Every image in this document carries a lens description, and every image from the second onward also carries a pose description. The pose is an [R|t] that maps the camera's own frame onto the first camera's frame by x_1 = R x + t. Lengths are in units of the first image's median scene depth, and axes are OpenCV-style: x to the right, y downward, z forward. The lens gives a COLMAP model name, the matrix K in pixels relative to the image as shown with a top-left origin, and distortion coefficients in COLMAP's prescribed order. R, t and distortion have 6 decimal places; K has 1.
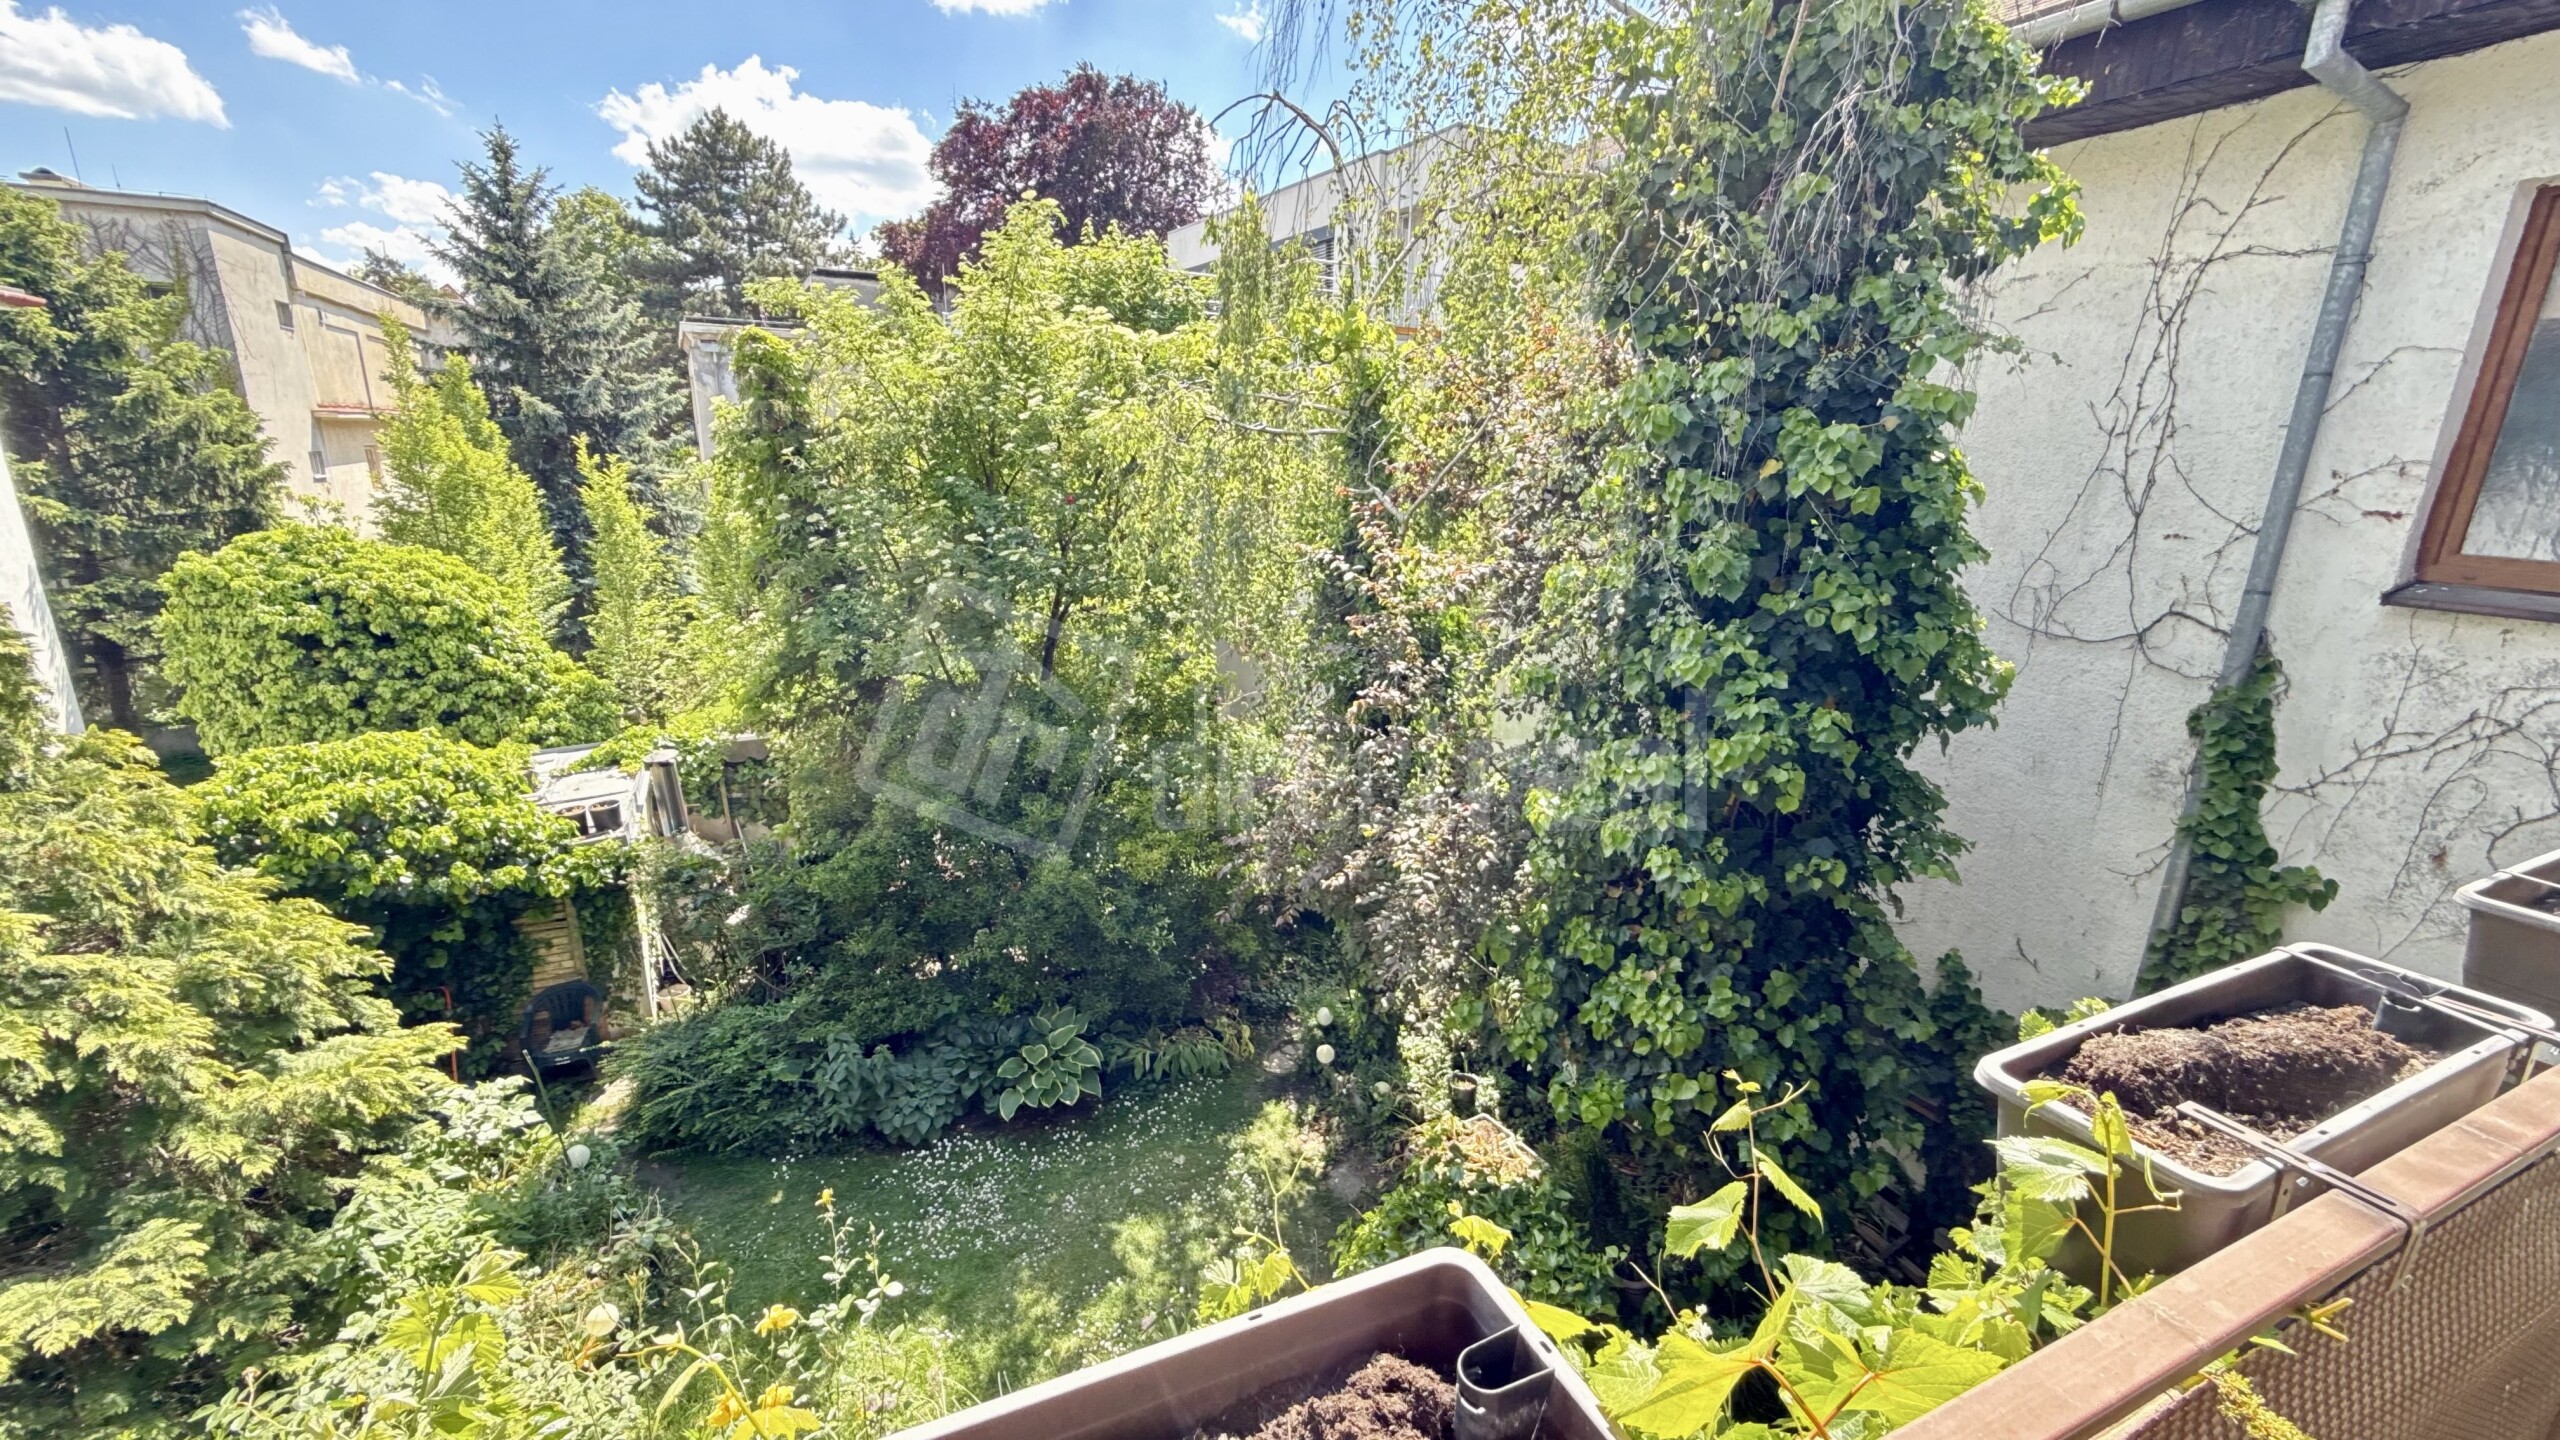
lens RADIAL K [[1016.3, 0, 1267.3], [0, 1016.3, 727.6], [0, 0, 1]] dist [0.000444, 0.000095]
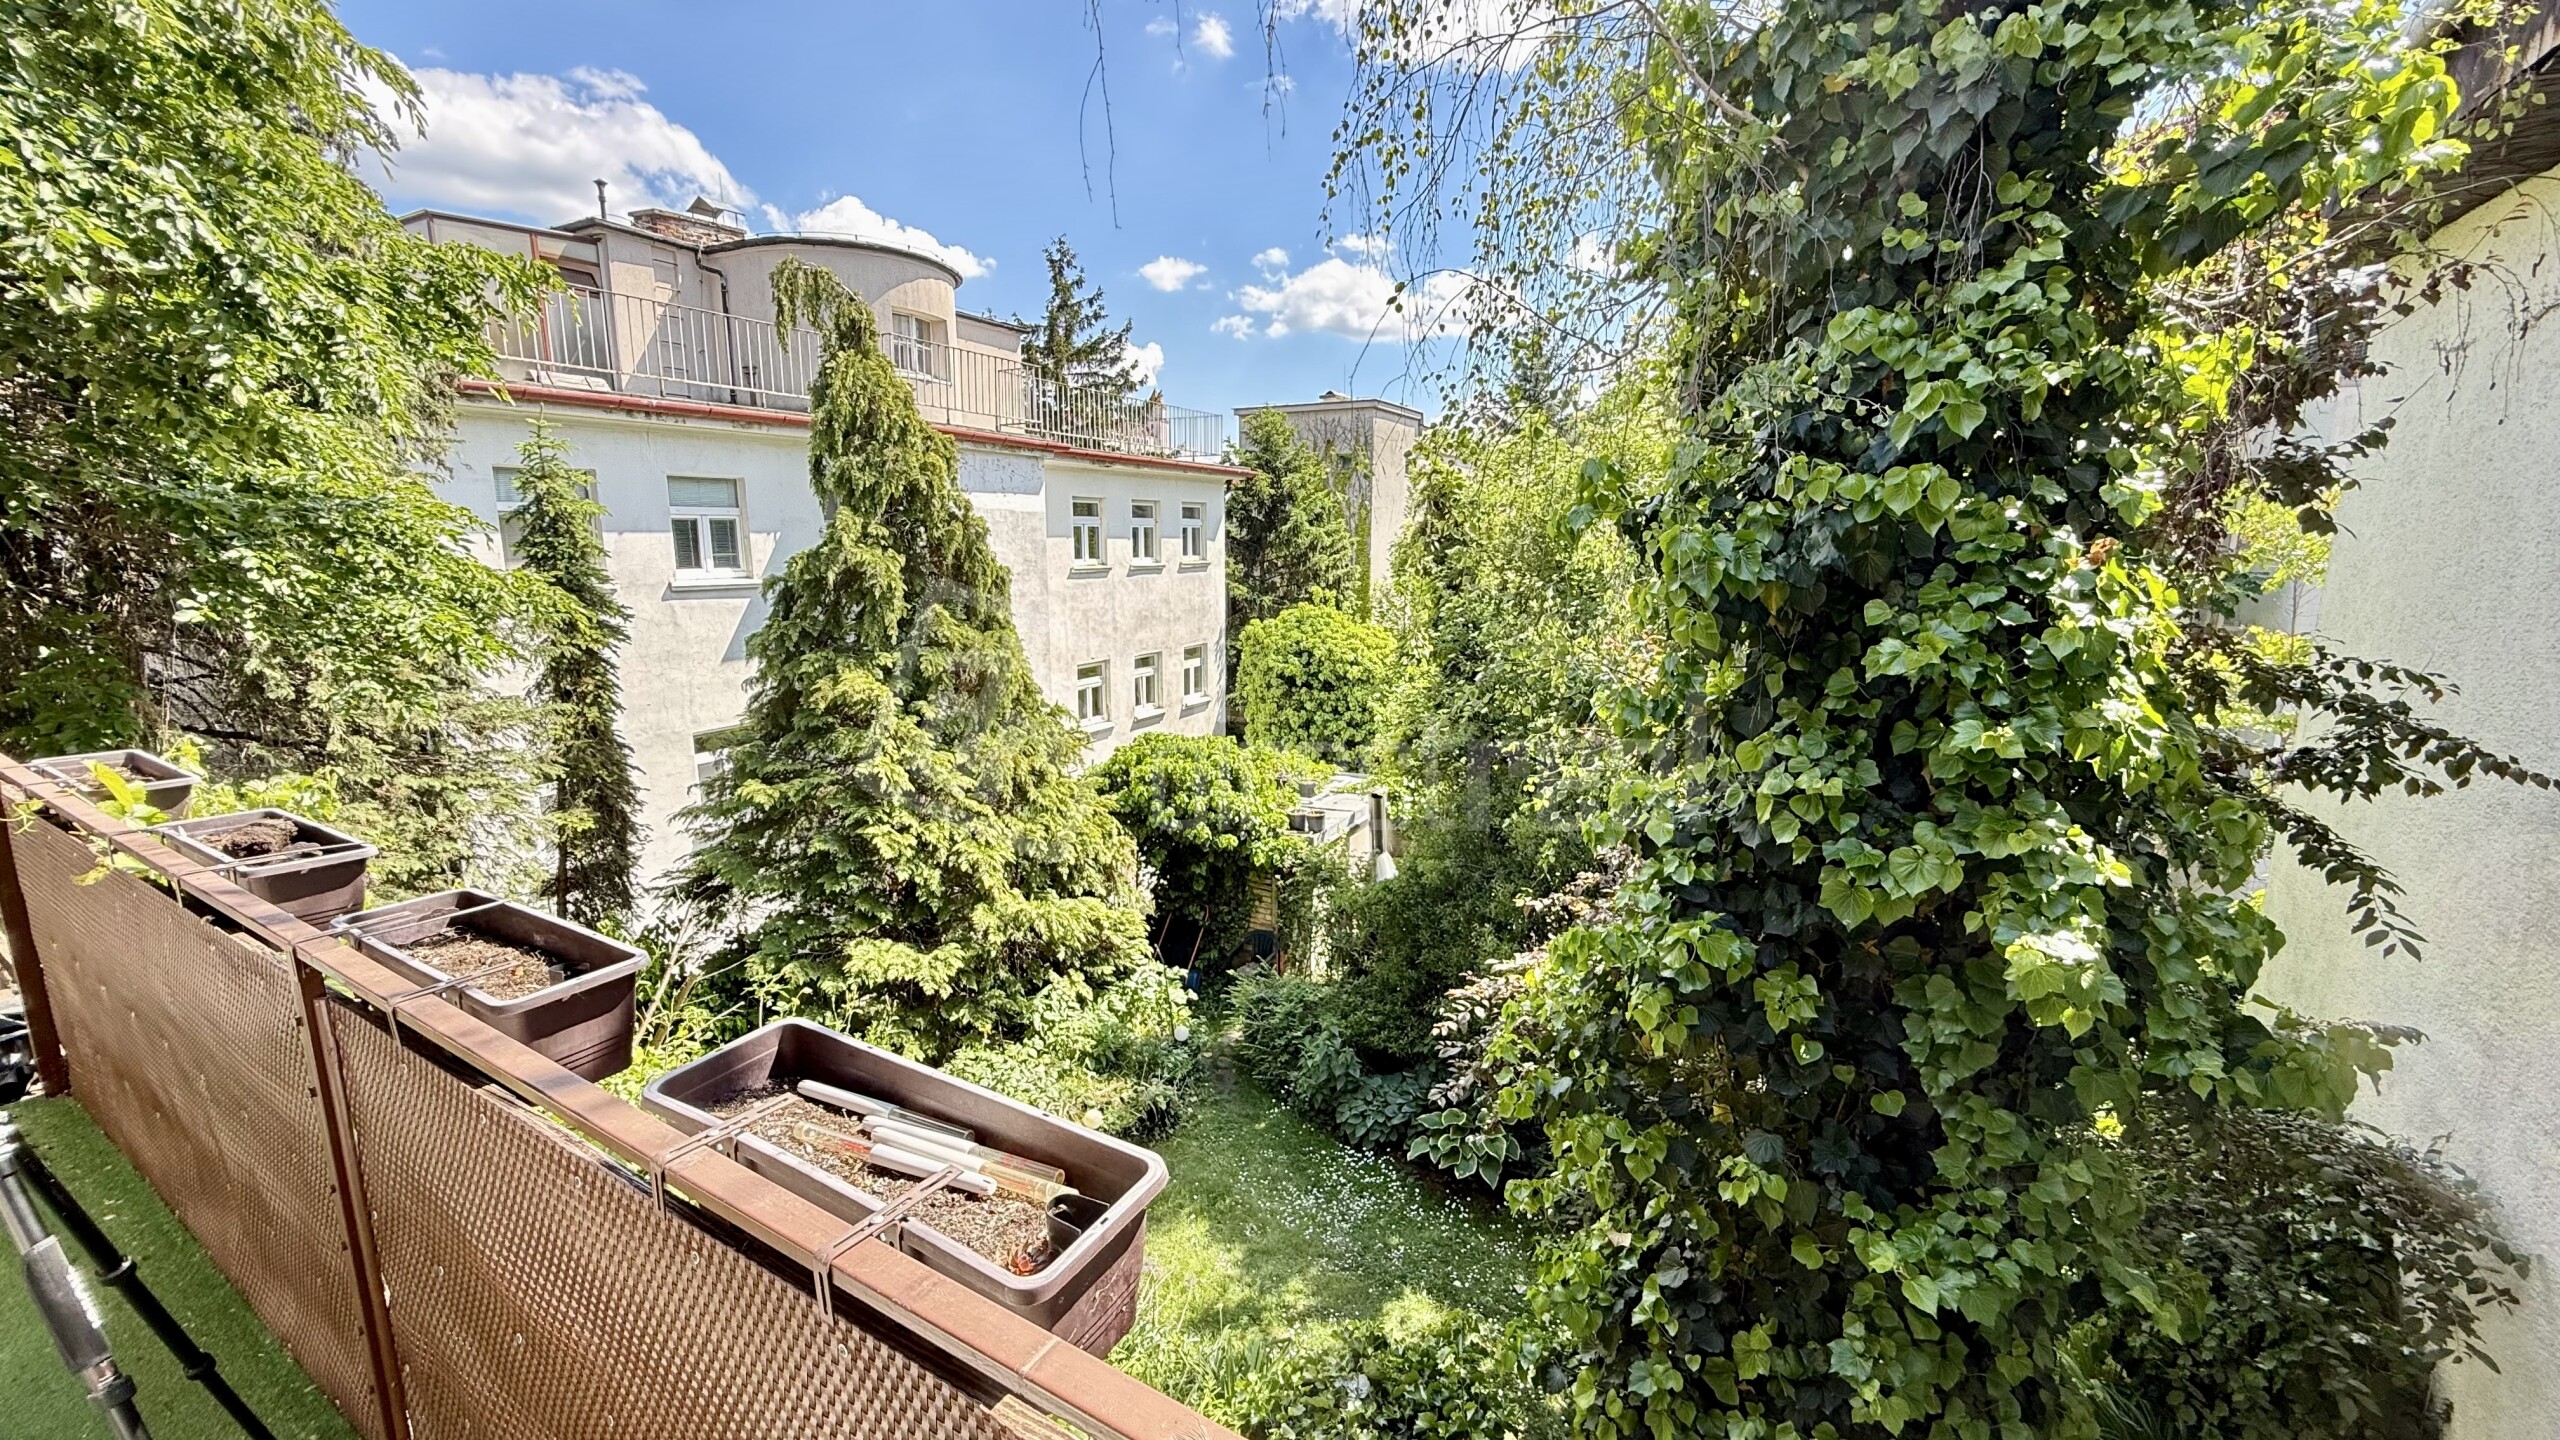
lens RADIAL K [[1016.3, 0, 1267.3], [0, 1016.3, 727.6], [0, 0, 1]] dist [0.000444, 0.000095]
pose [[0.564461, 0.134925, -0.814358, 0.425684], [-0.216471, 0.976219, 0.011699, -0.040022], [0.796570, 0.169681, 0.580245, 0.151153]]
